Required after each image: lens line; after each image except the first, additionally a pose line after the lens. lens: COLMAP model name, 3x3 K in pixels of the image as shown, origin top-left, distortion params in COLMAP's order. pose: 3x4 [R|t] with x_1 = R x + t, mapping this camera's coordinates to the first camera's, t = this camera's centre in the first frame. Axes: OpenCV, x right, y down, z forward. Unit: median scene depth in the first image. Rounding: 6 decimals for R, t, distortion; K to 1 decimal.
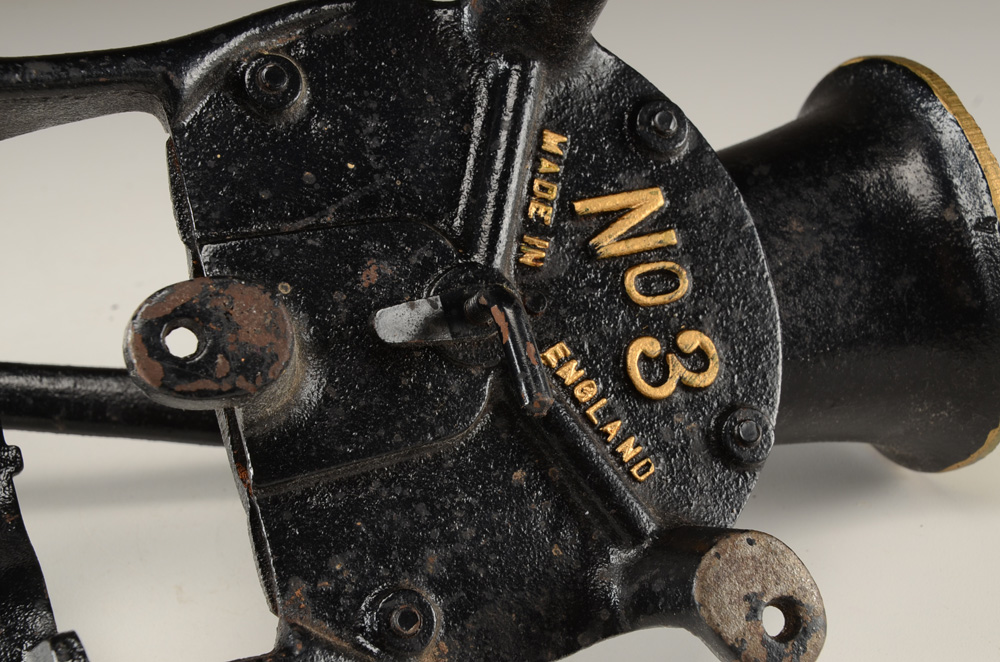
lens RADIAL K [[2080.9, 0, 500.9], [0, 2080.9, 333.8], [0, 0, 1]] dist [0.235901, 0.000000]
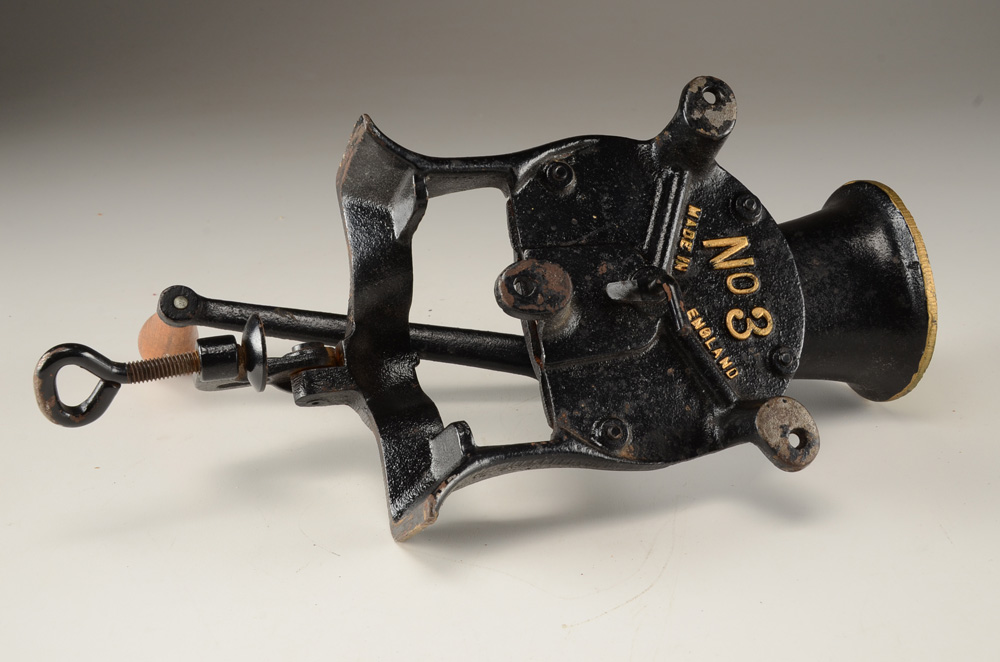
lens RADIAL K [[1635.3, 0, 497.1], [0, 1635.3, 328.2], [0, 0, 1]] dist [0.189460, 0.000000]
pose [[0.996833, 0.048800, -0.062785, -0.060914], [-0.052698, 0.996683, -0.062008, 0.132543], [0.059551, 0.065120, 0.996099, -0.598115]]
